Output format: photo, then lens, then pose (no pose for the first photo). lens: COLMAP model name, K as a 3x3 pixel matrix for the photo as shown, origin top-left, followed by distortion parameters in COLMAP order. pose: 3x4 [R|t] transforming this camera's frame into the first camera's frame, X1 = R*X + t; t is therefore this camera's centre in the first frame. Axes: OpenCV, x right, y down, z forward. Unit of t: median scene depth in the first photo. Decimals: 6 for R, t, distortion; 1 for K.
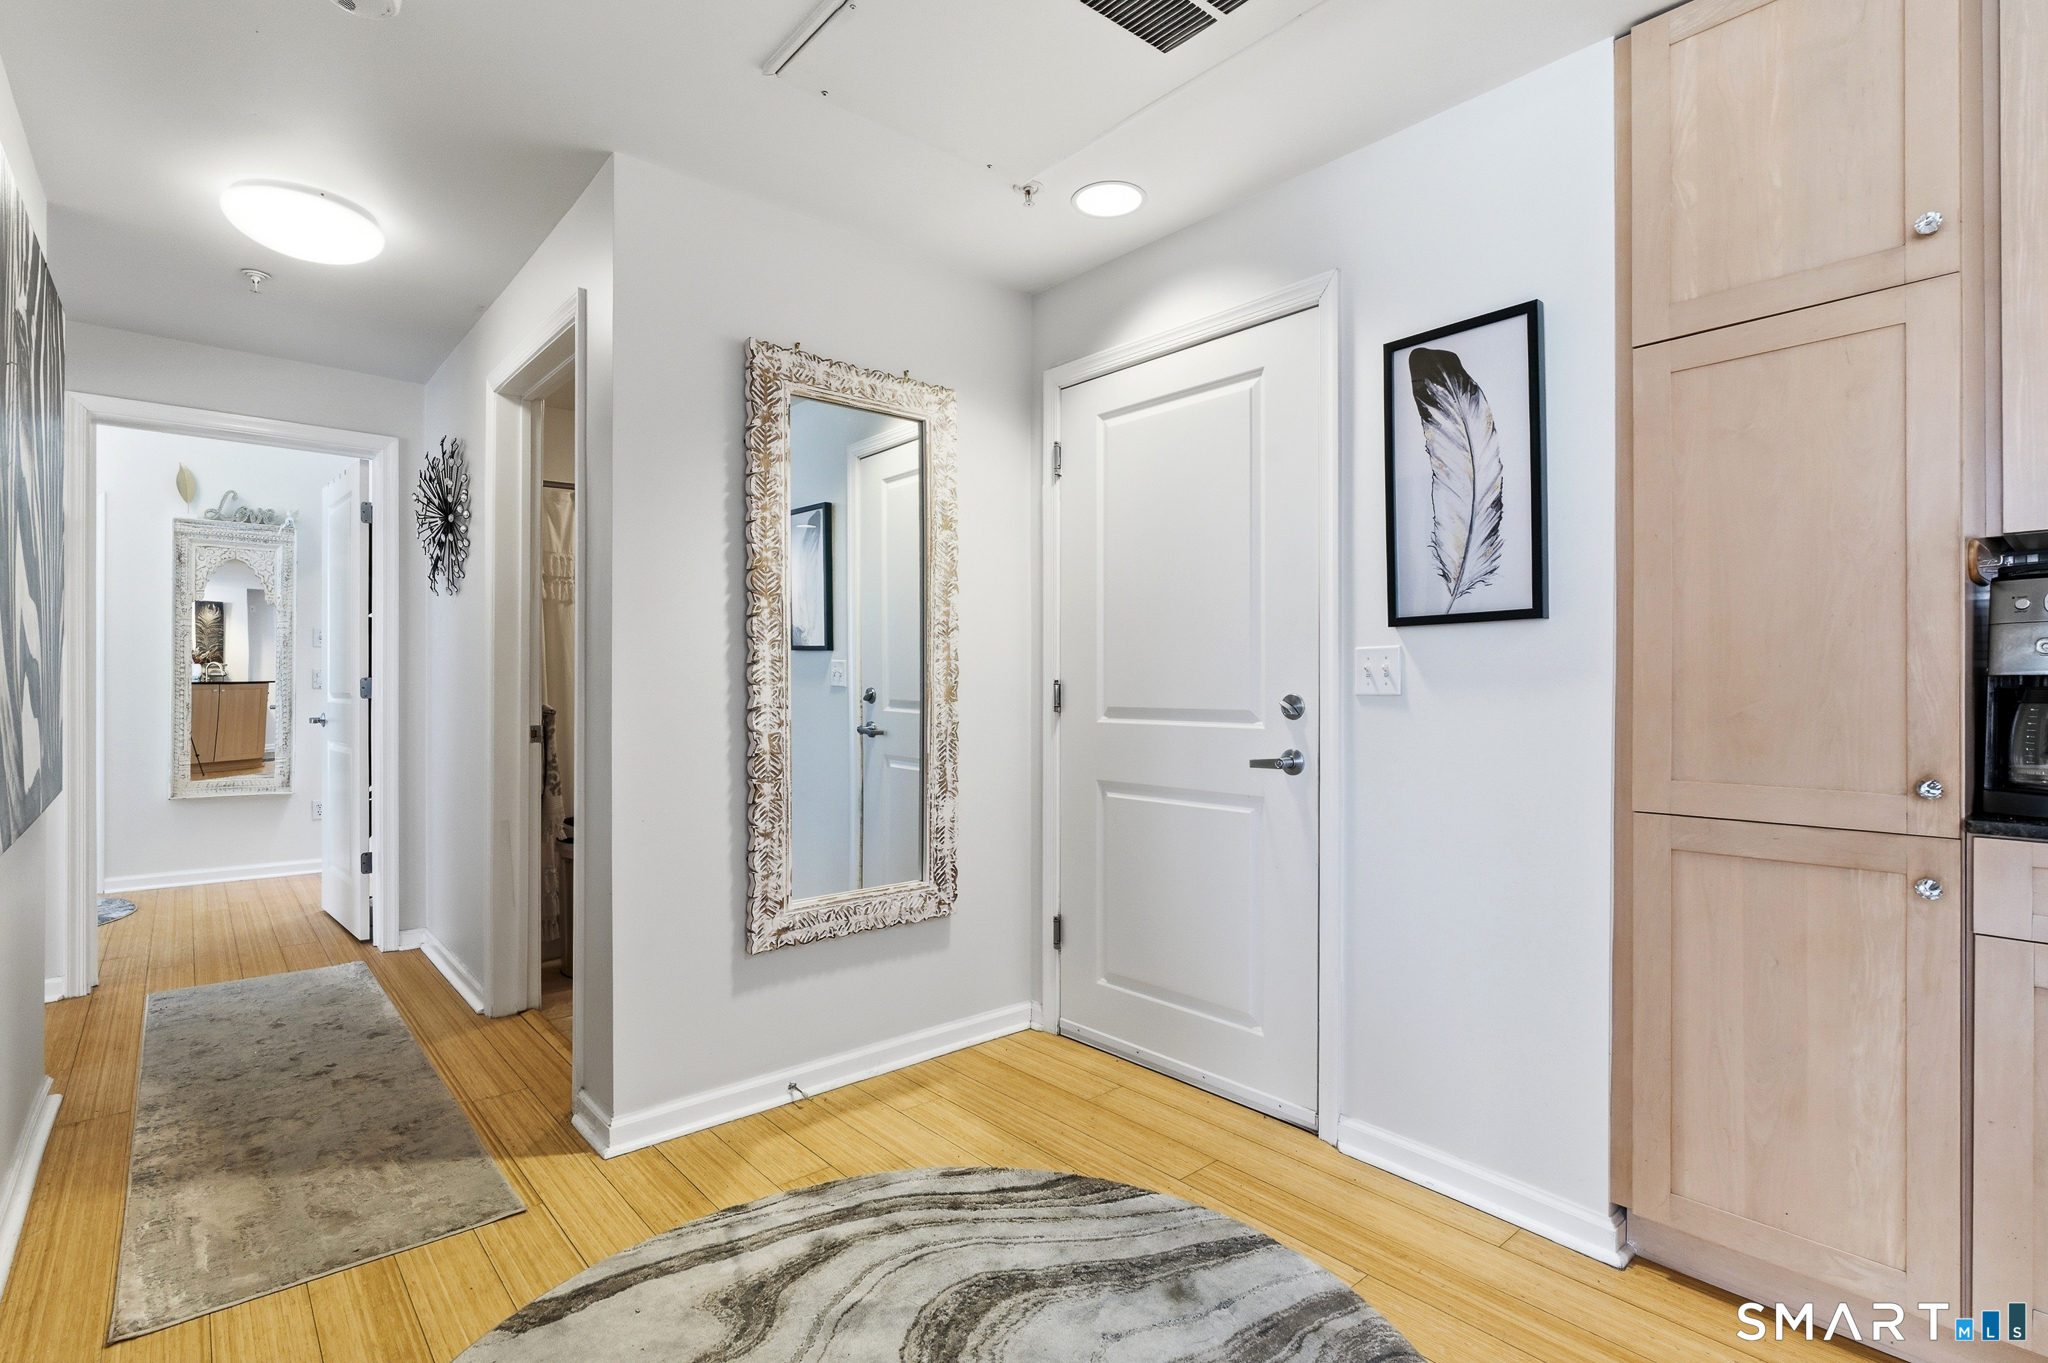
lens RADIAL K [[982.6, 0, 1024.9], [0, 982.6, 687.2], [0, 0, 1]] dist [0.000820, 0.007312]
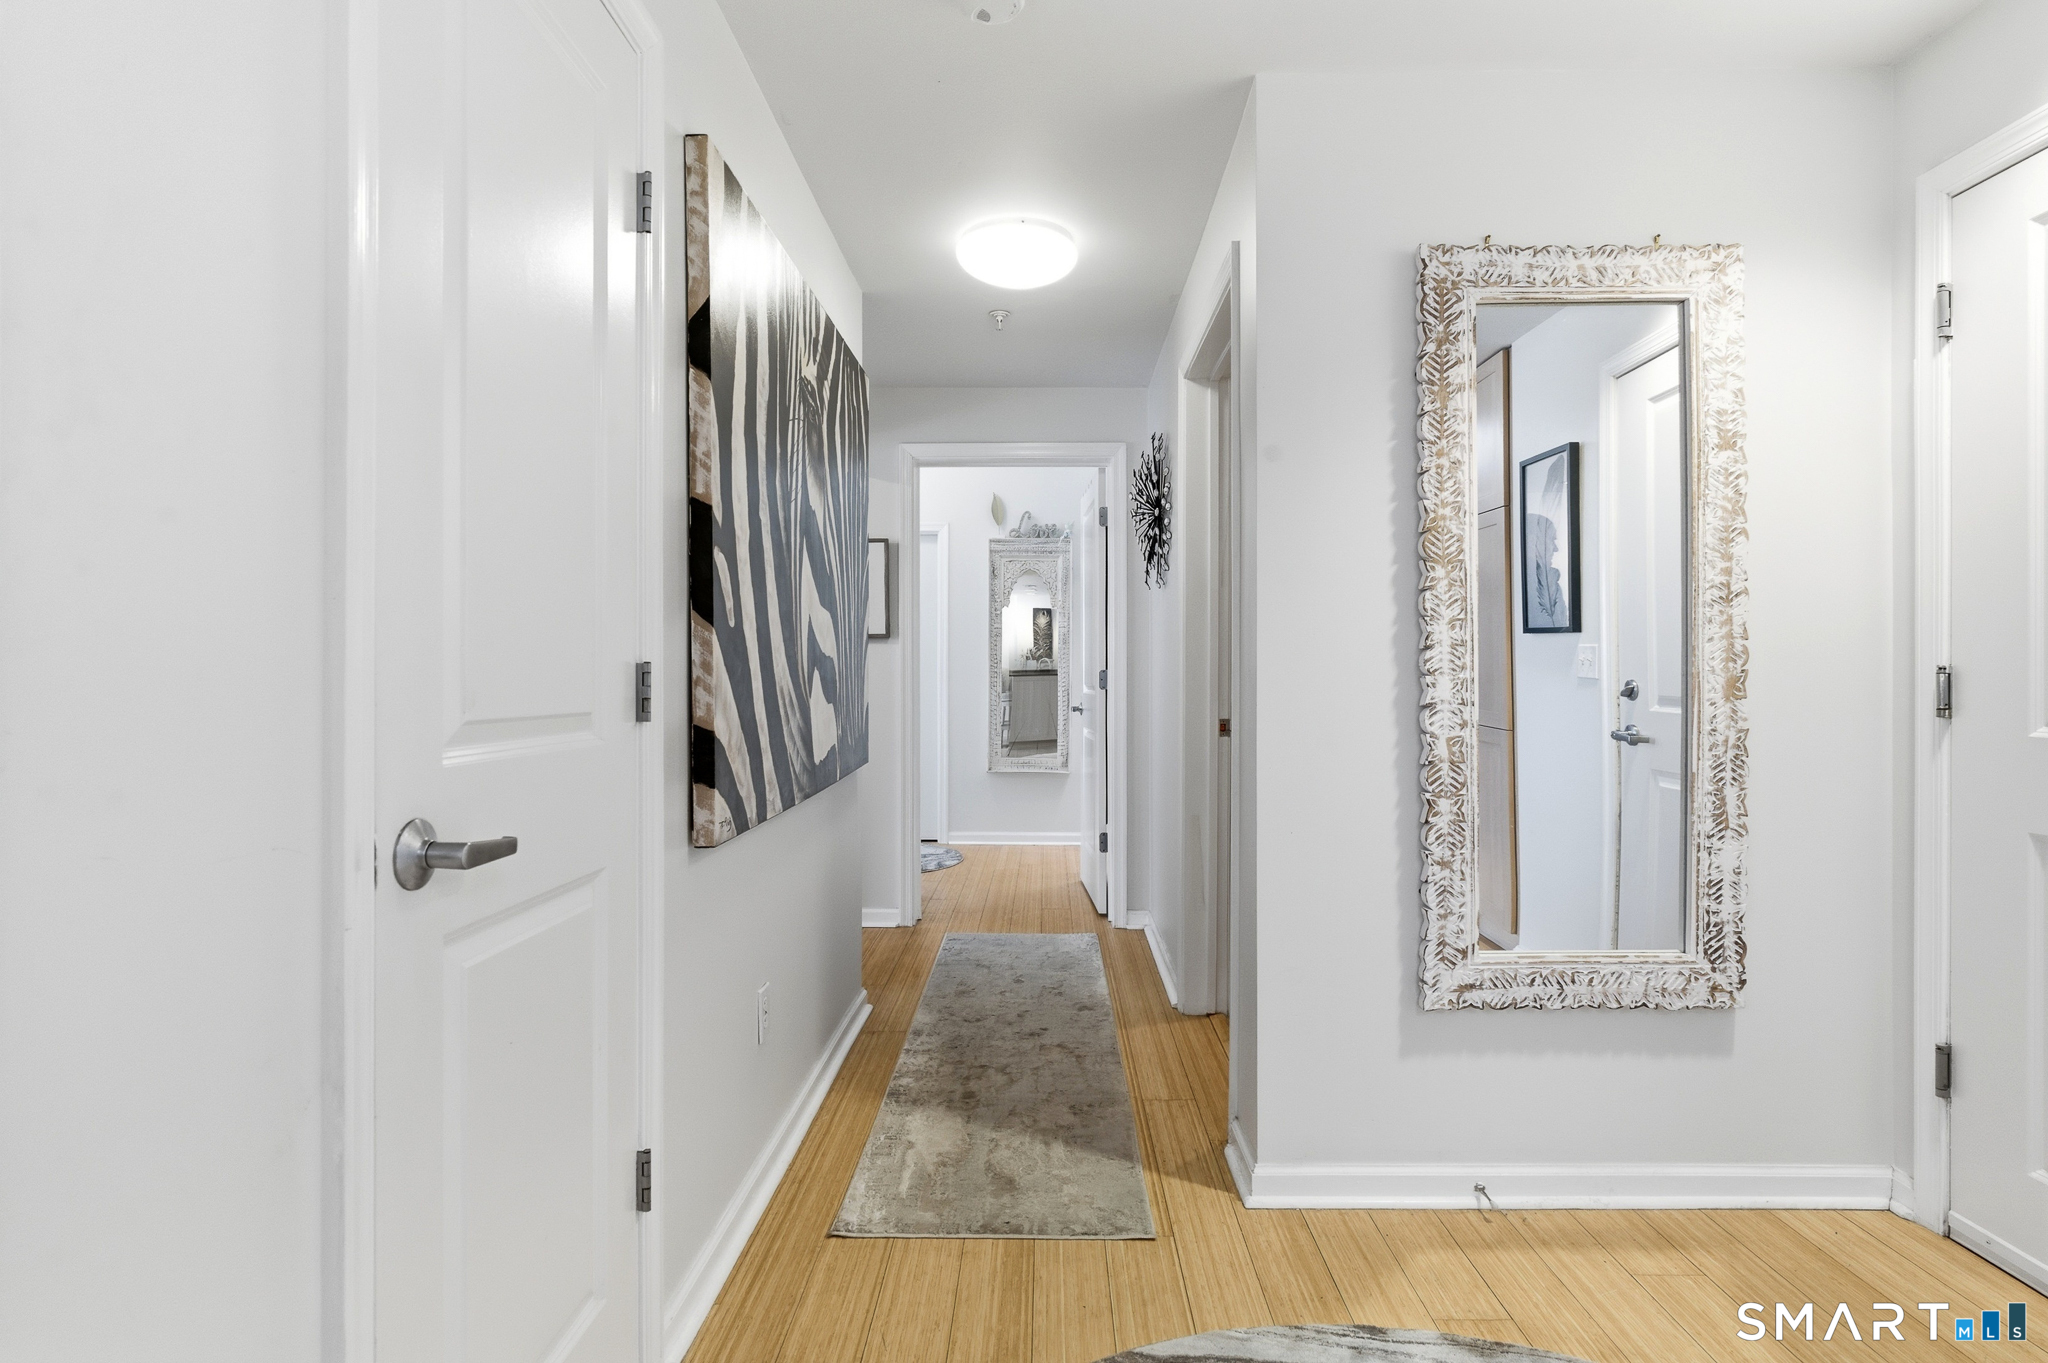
lens RADIAL K [[1051.2, 0, 1024.0], [0, 1051.2, 681.5], [0, 0, 1]] dist [-0.001698, 0.002265]
pose [[0.746403, 0.000674, -0.665494, 0.047638], [0.000630, 0.999998, 0.001719, 0.000832], [0.665494, -0.001703, 0.746401, 0.131502]]
